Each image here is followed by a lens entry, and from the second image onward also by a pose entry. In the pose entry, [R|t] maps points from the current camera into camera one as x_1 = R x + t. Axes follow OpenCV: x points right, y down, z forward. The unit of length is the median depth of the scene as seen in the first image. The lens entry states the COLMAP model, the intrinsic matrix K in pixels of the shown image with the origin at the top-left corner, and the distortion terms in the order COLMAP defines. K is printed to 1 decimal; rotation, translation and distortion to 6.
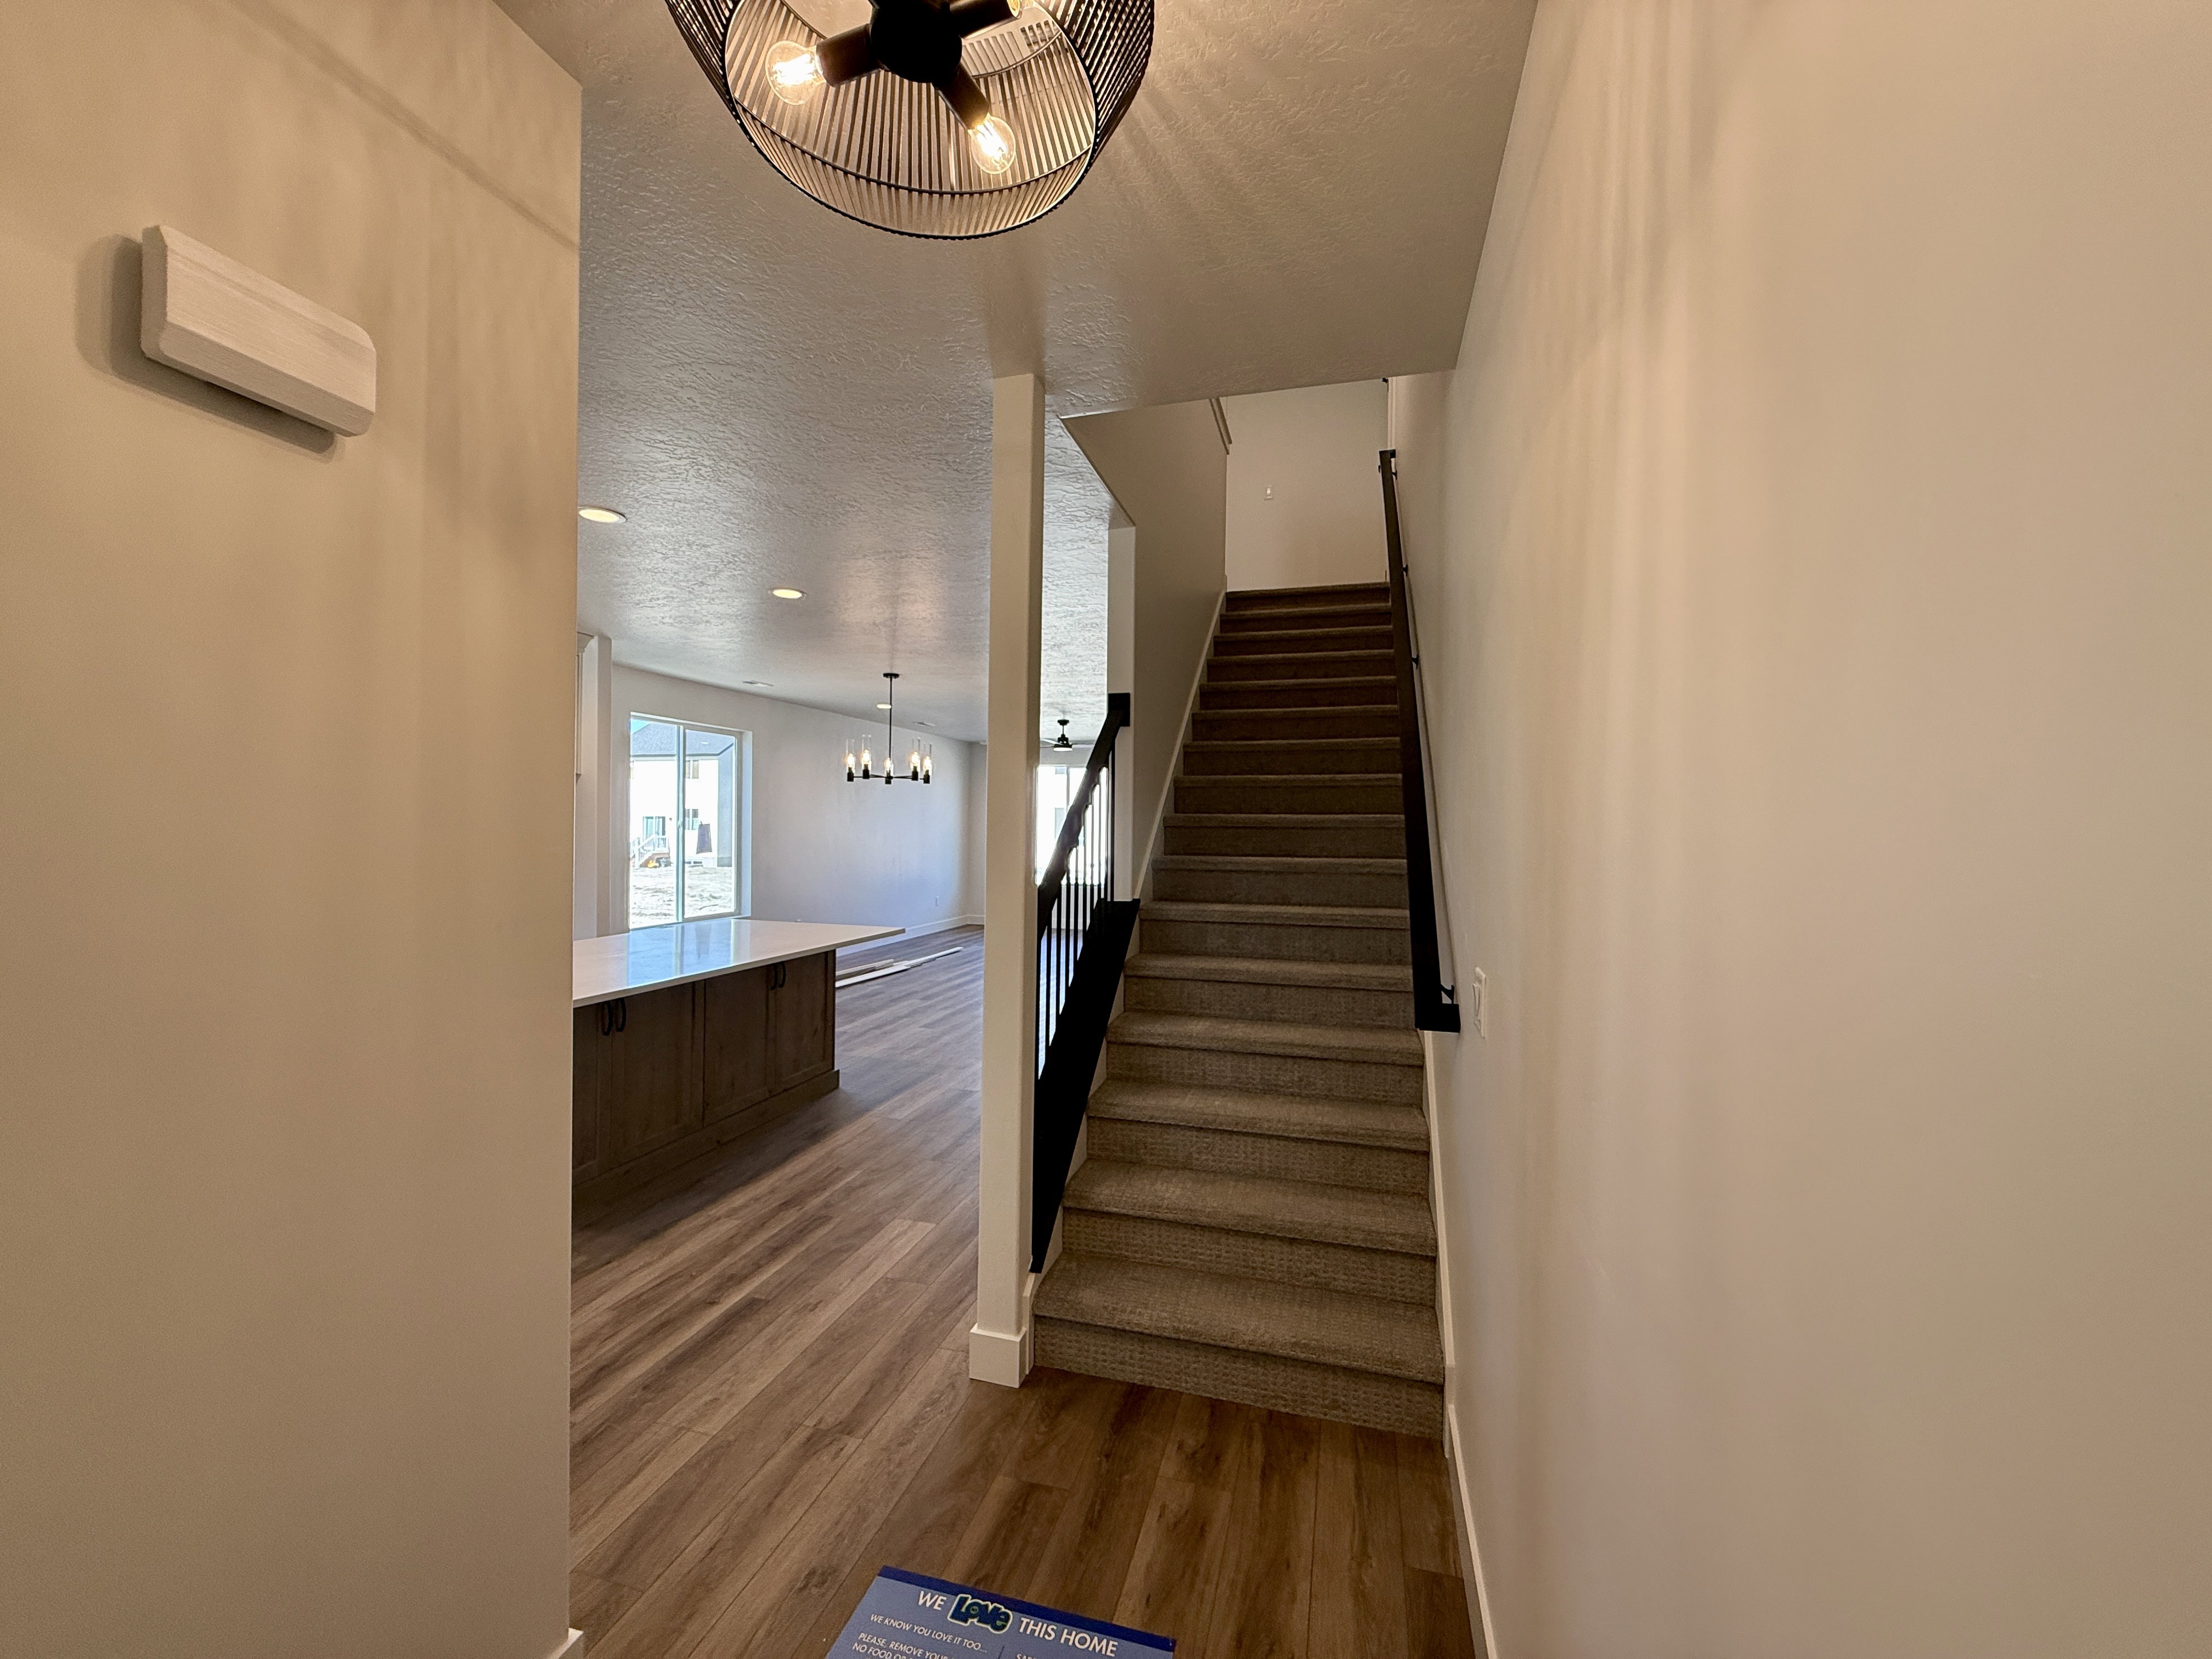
lens RADIAL K [[889.4, 0, 1101.4], [0, 889.4, 822.1], [0, 0, 1]] dist [-0.003714, -0.000308]
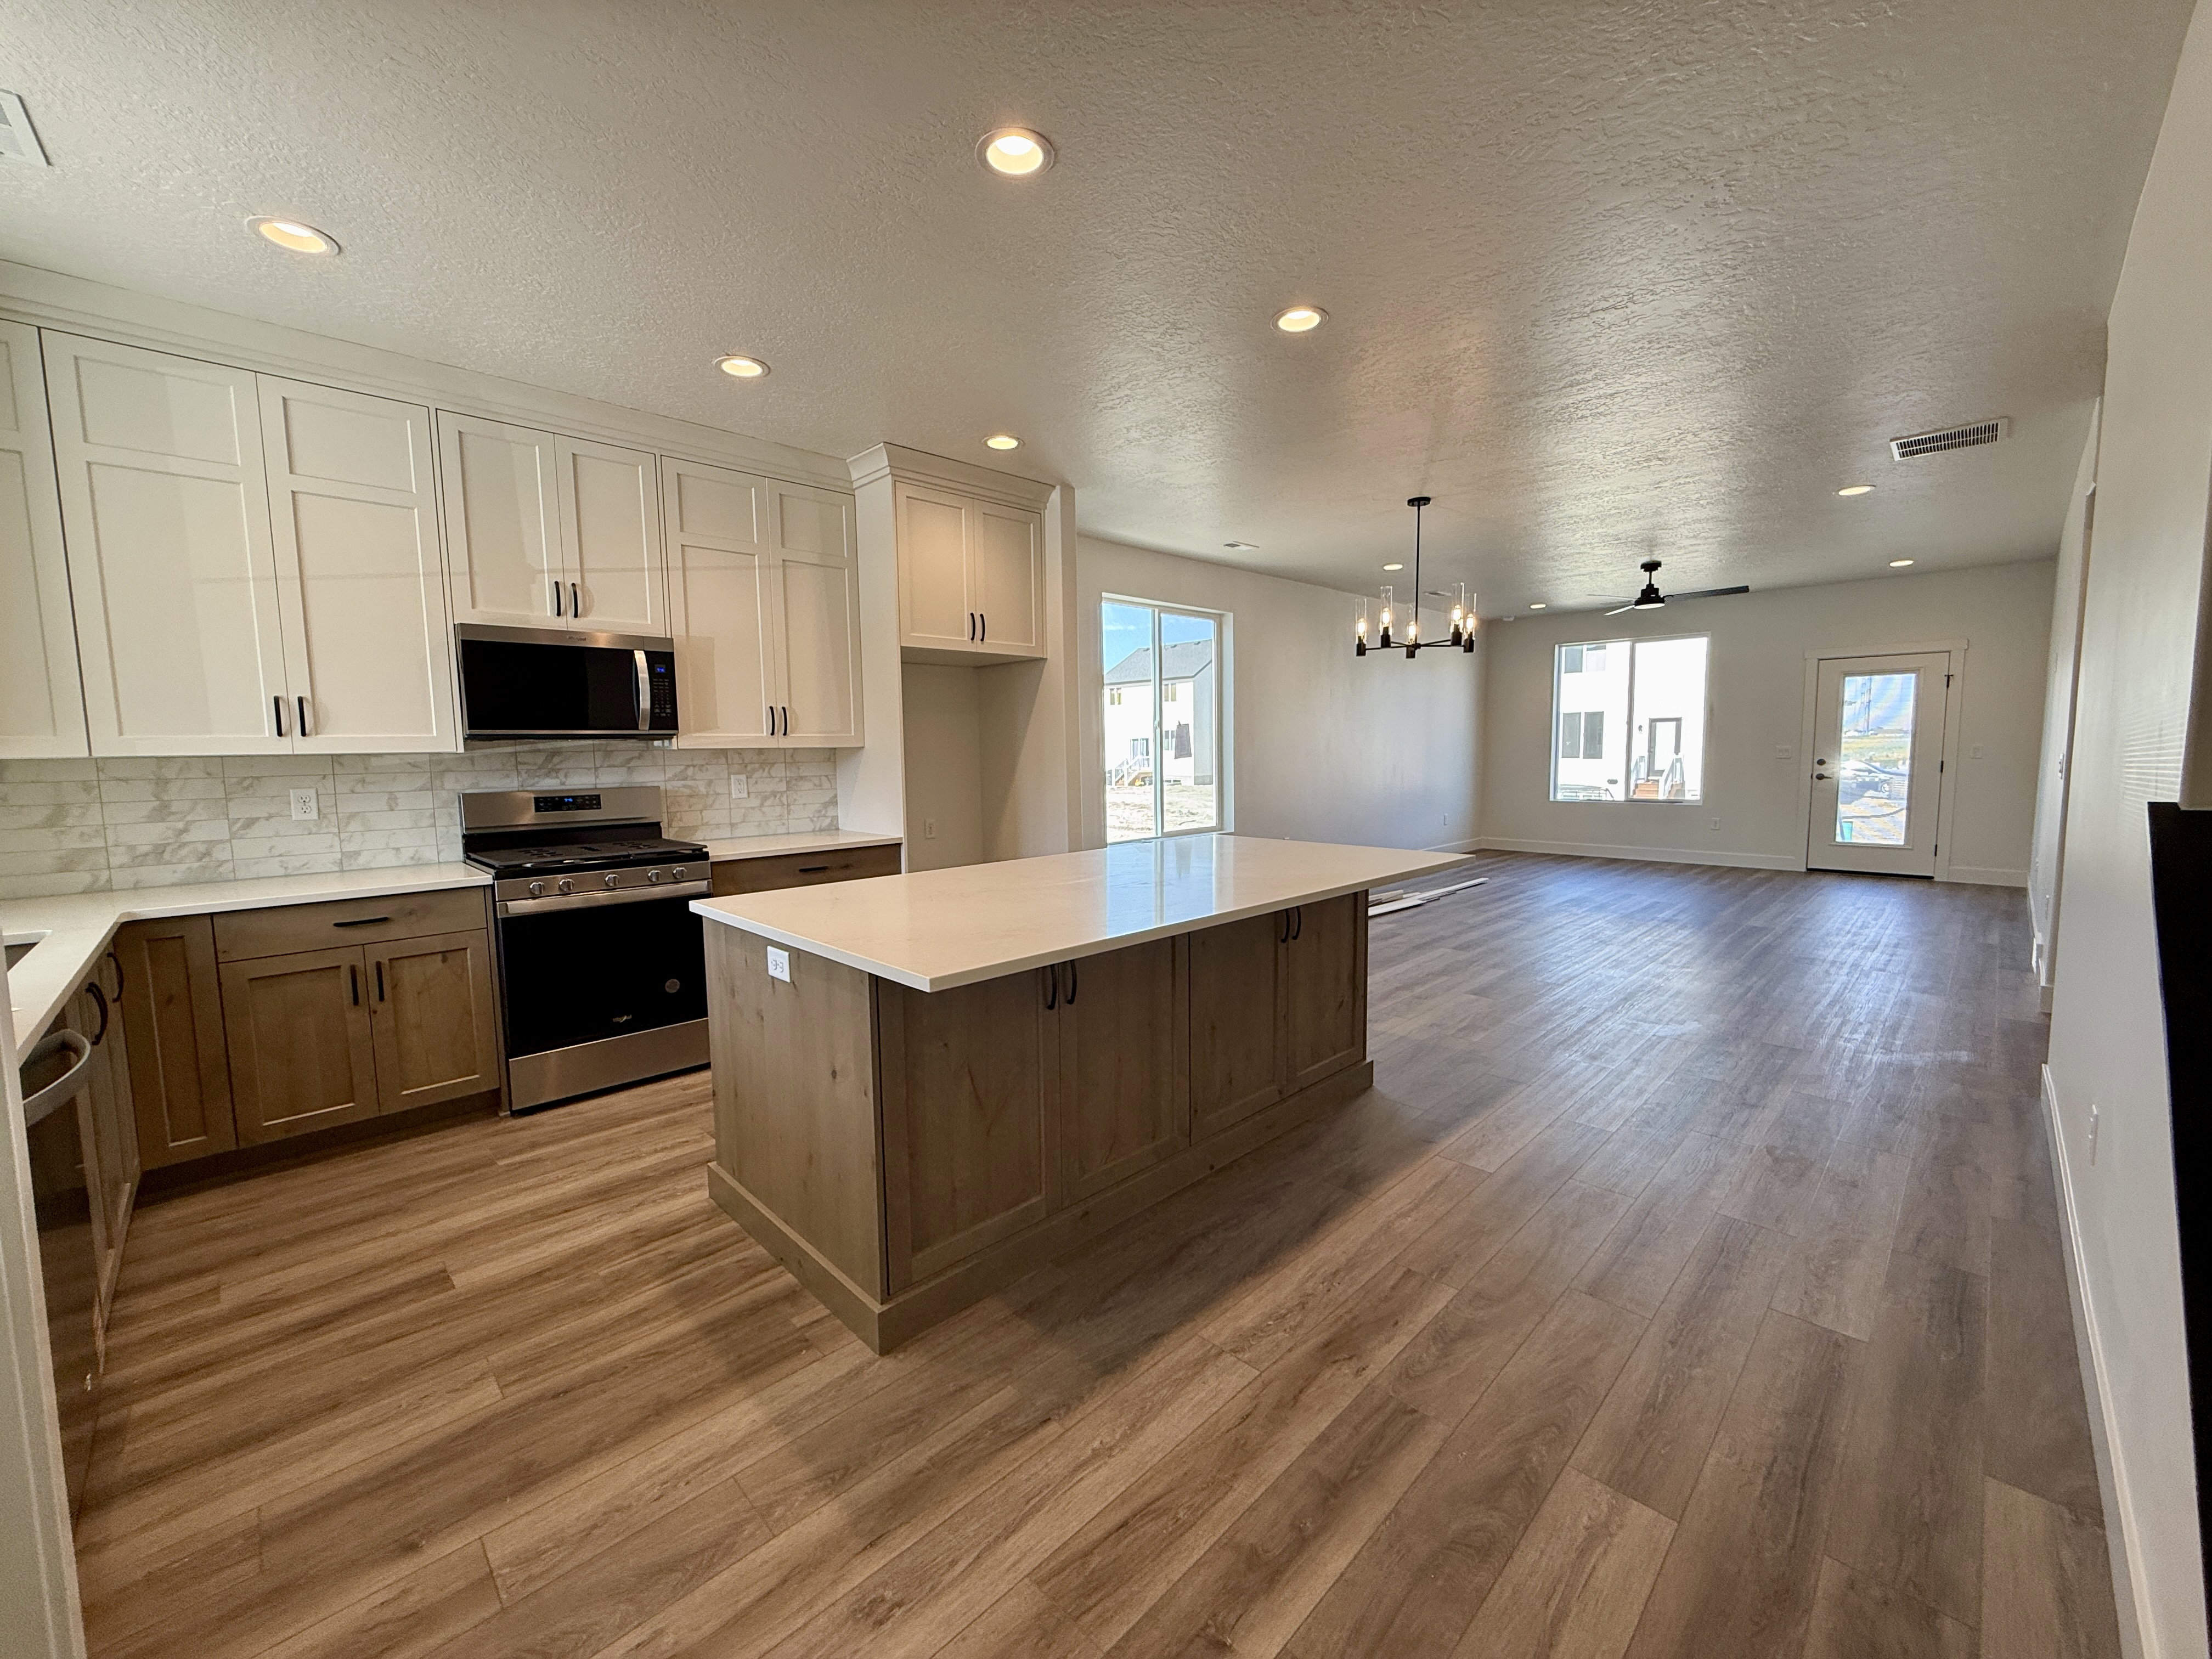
lens RADIAL K [[889.4, 0, 1103.9], [0, 889.4, 828.1], [0, 0, 1]] dist [-0.003714, -0.000308]
pose [[0.874108, 0.021937, -0.485236, -0.152110], [0.025160, 0.995594, 0.090334, 0.036576], [0.485080, -0.091171, 0.869704, 0.334405]]
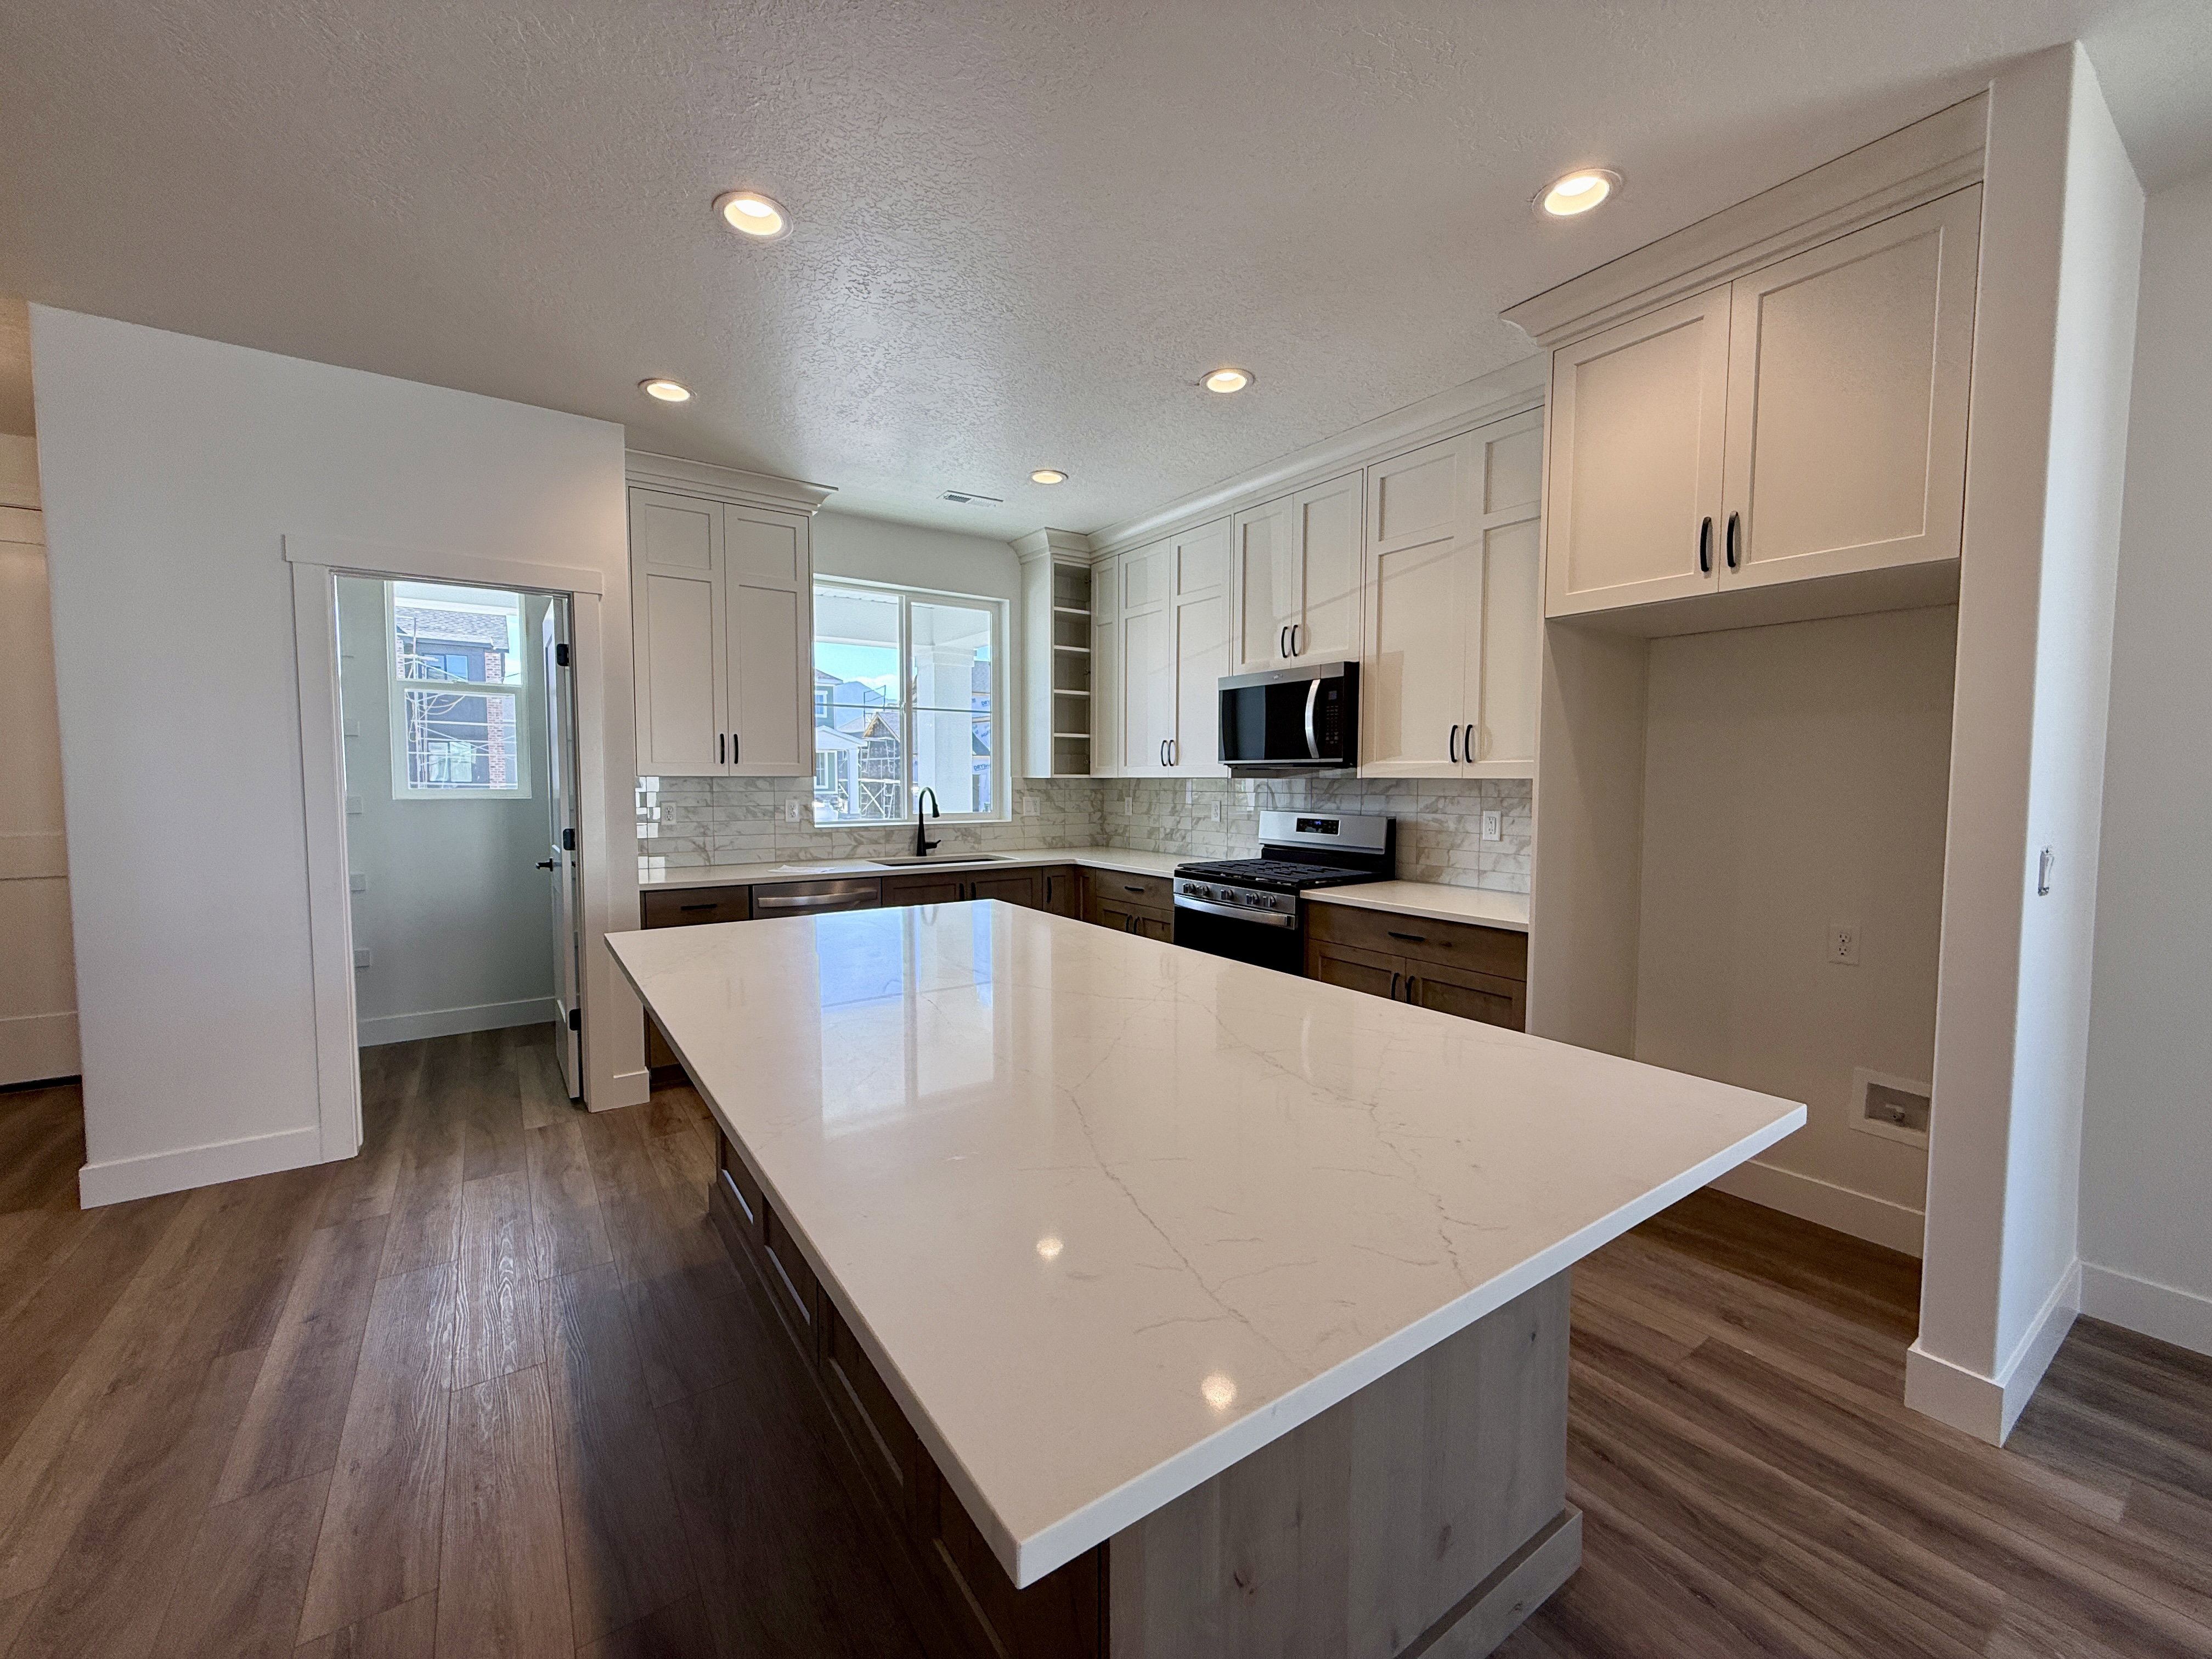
lens RADIAL K [[889.4, 0, 1110.1], [0, 889.4, 830.8], [0, 0, 1]] dist [-0.003714, -0.000308]
pose [[-0.633942, 0.034837, -0.772596, -0.163165], [-0.006679, 0.998701, 0.050513, 0.036431], [0.773352, 0.037183, -0.632886, 1.123938]]
